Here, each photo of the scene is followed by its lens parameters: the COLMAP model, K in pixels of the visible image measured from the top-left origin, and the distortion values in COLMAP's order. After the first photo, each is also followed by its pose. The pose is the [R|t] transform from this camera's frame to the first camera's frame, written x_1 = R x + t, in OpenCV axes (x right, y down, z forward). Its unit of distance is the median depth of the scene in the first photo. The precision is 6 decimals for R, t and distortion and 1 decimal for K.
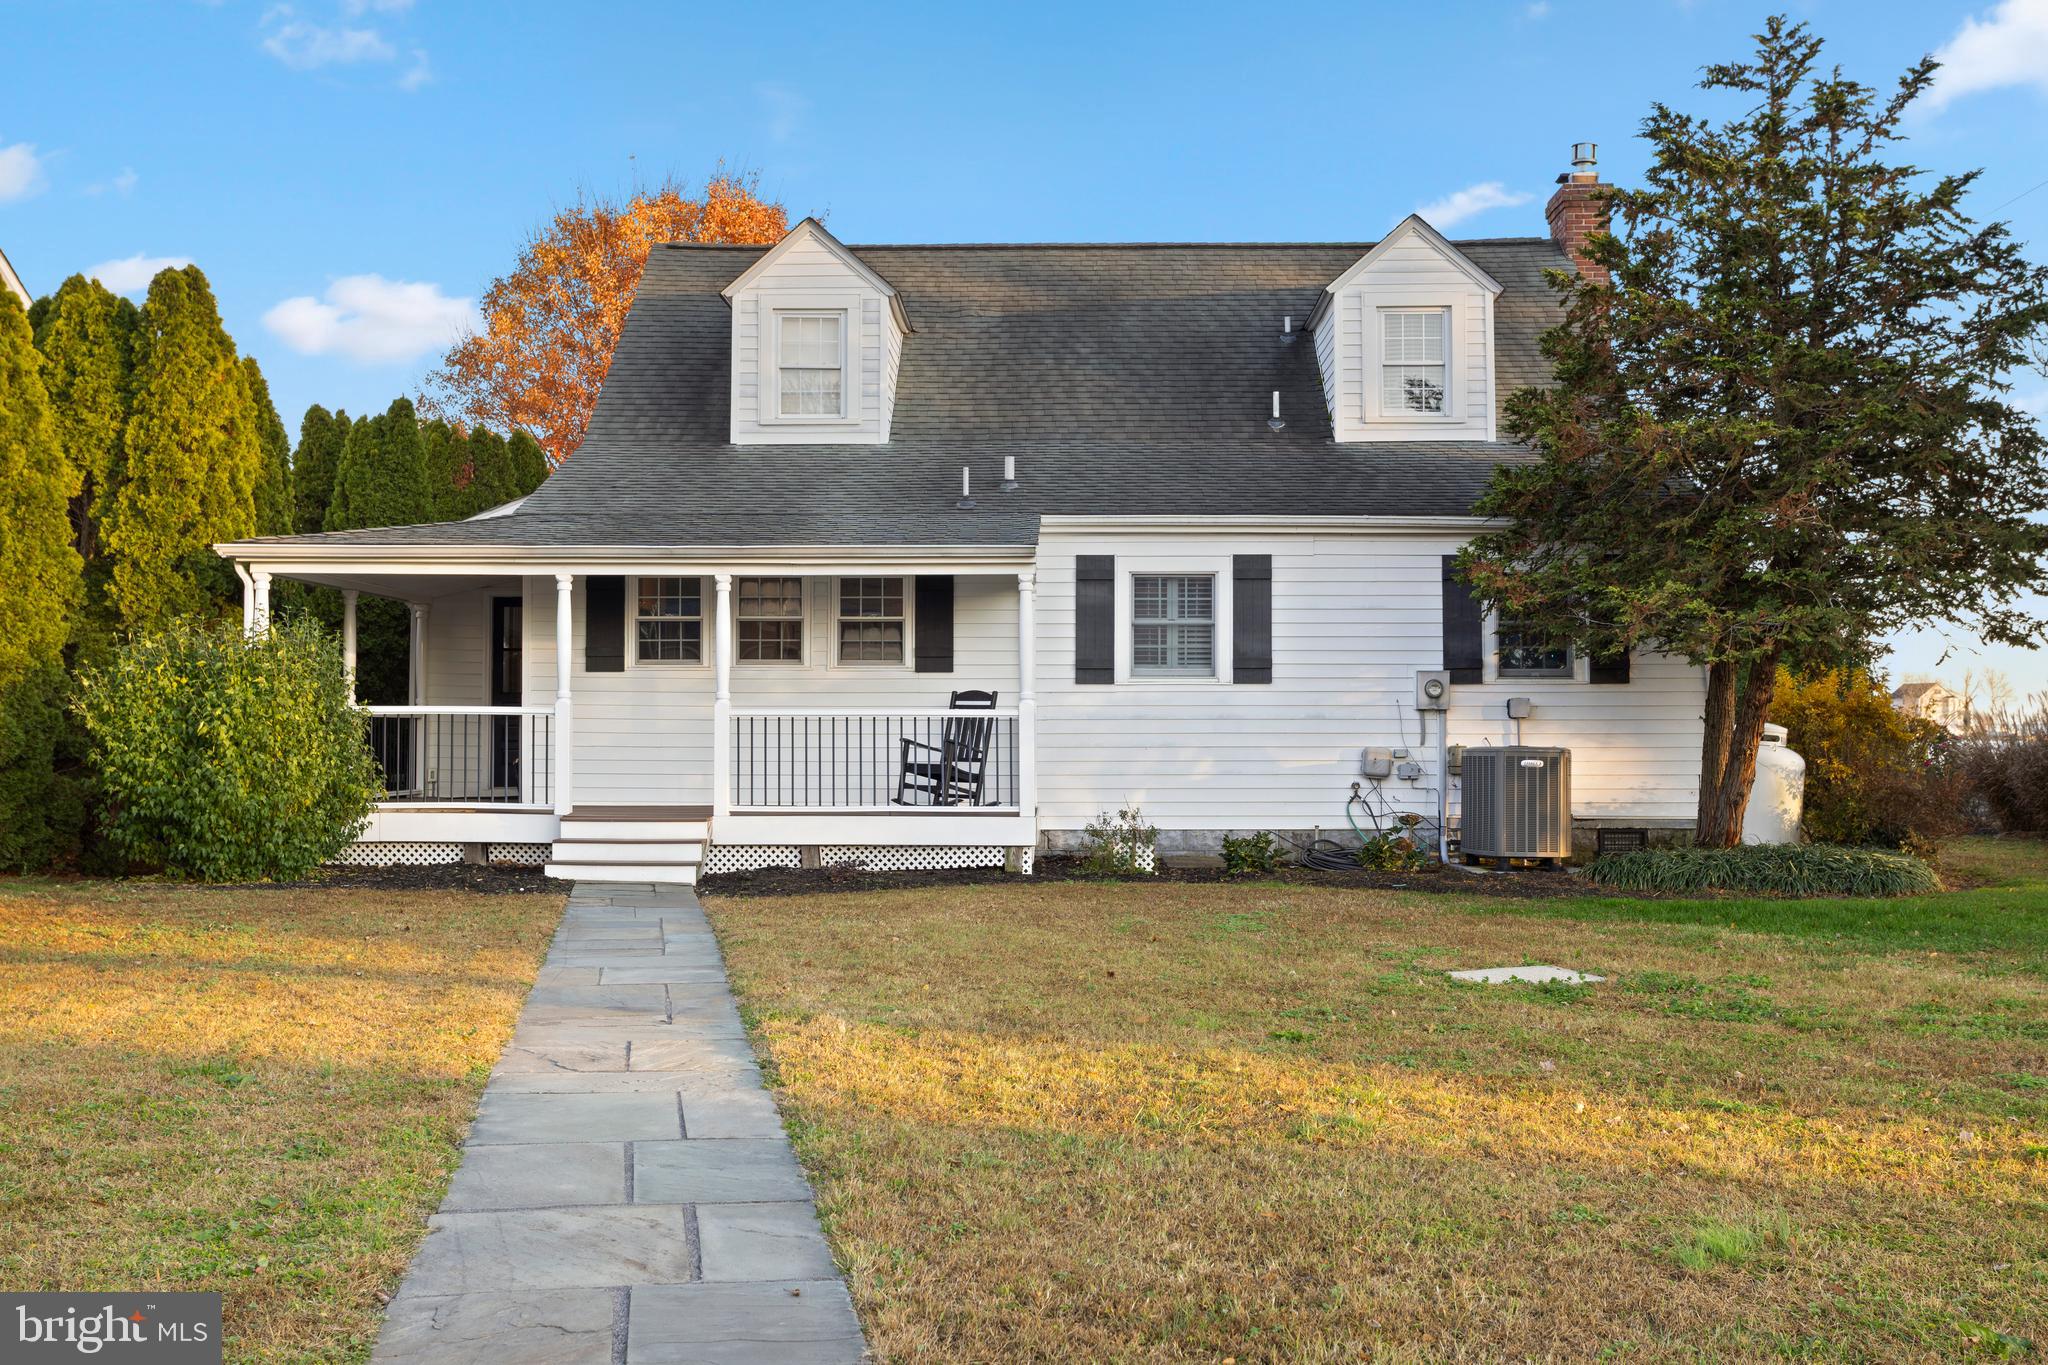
lens RADIAL K [[2099.5, 0, 1017.8], [0, 2099.5, 676.7], [0, 0, 1]] dist [-0.001338, 0.000000]
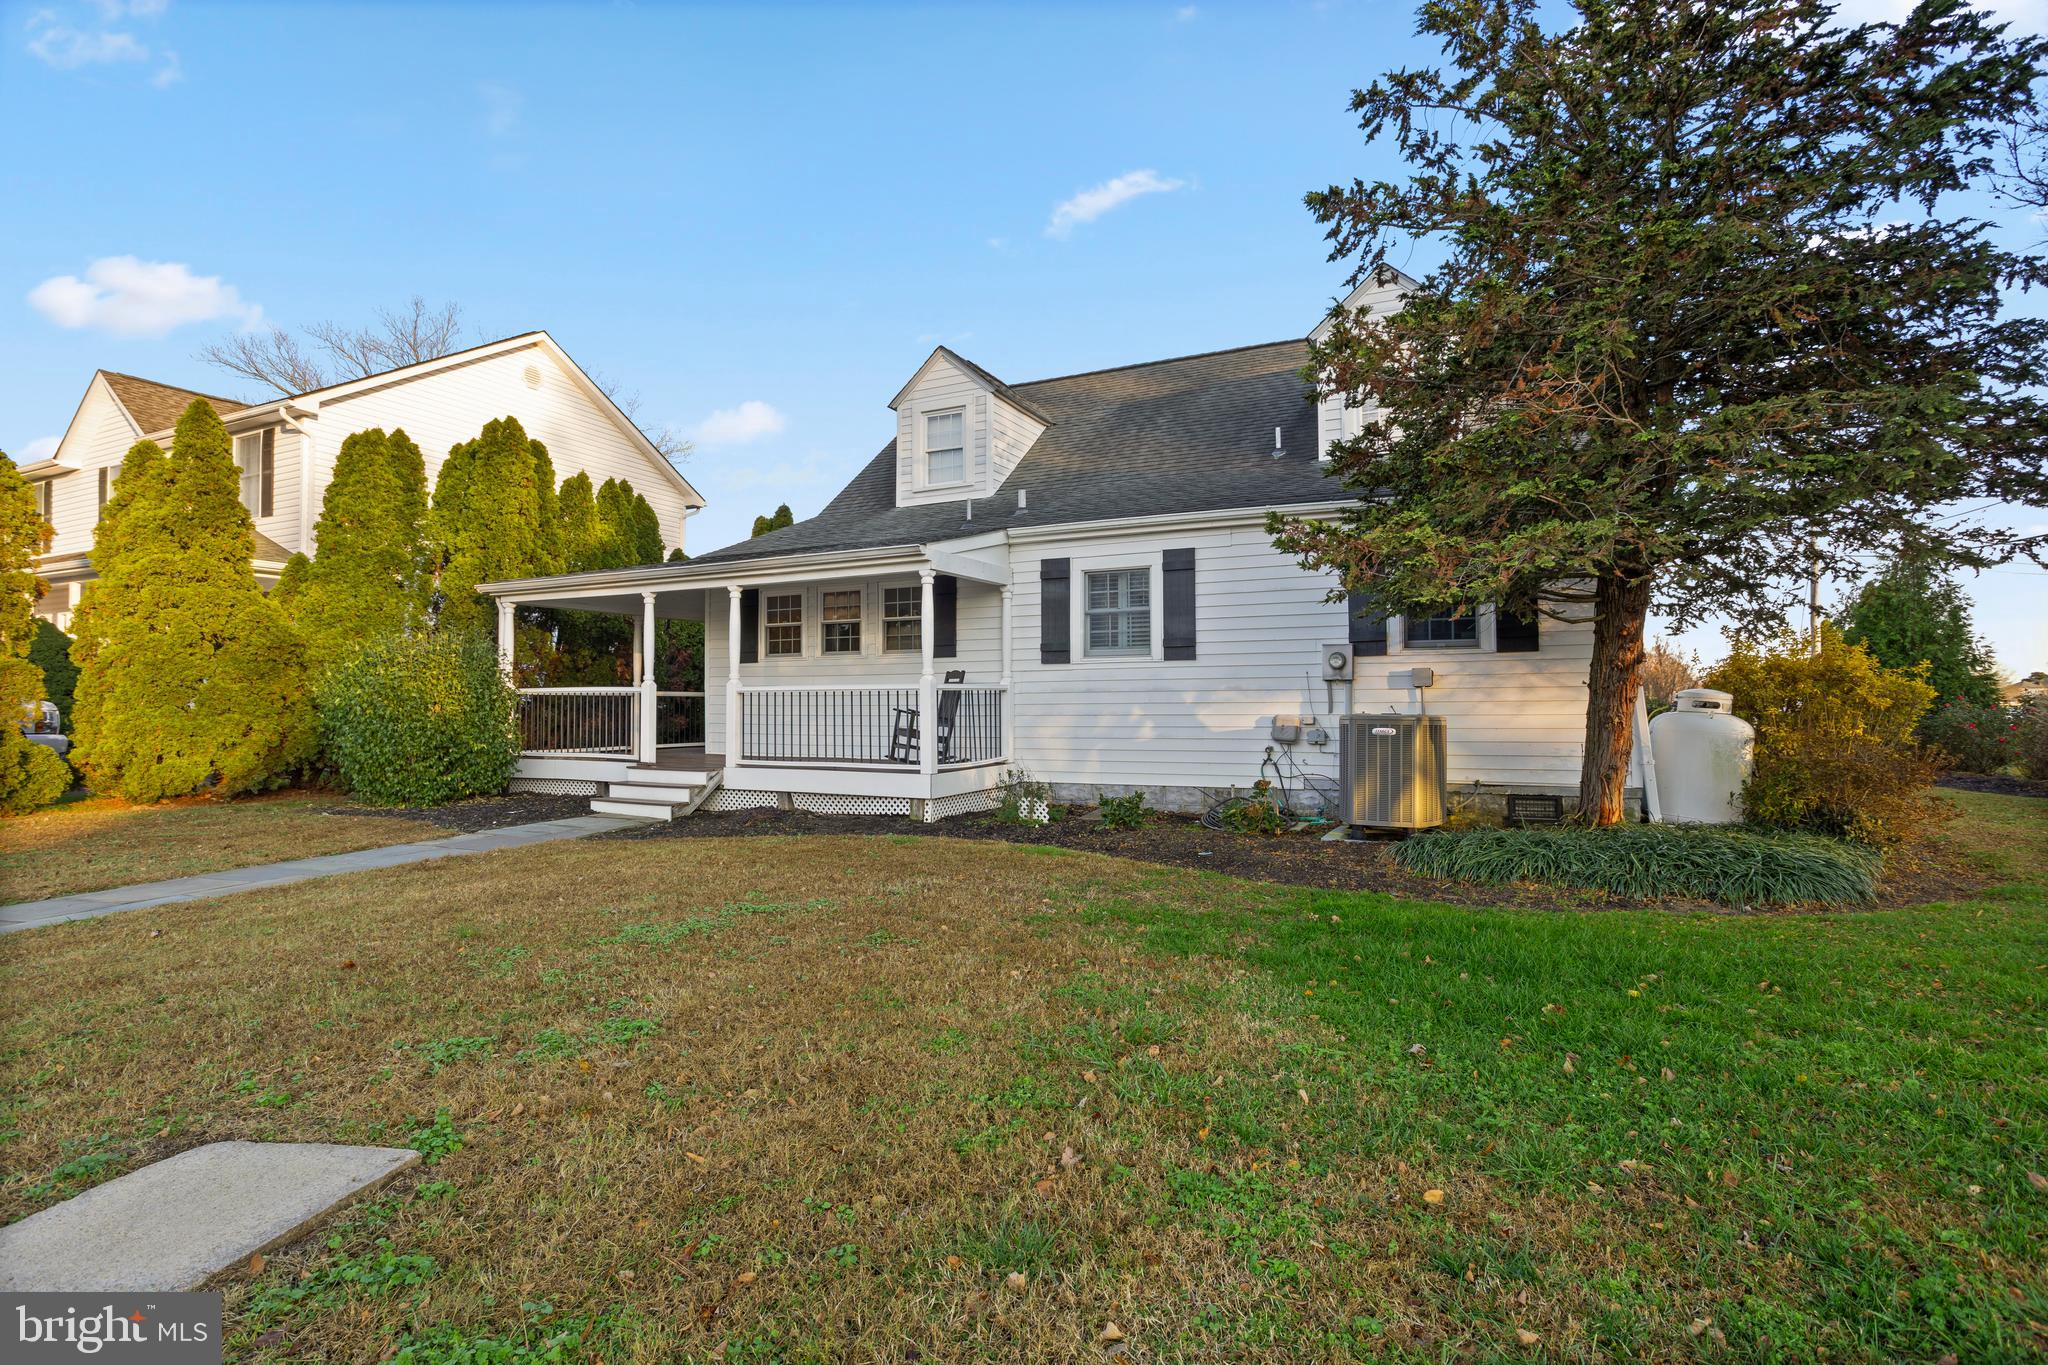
lens RADIAL K [[1003.6, 0, 1001.5], [0, 1003.6, 688.7], [0, 0, 1]] dist [-0.033551, 0.001017]
pose [[0.905421, -0.011985, -0.424346, 0.257157], [0.014233, 0.999896, 0.002127, 0.016456], [0.424276, -0.007966, 0.905498, 0.458036]]
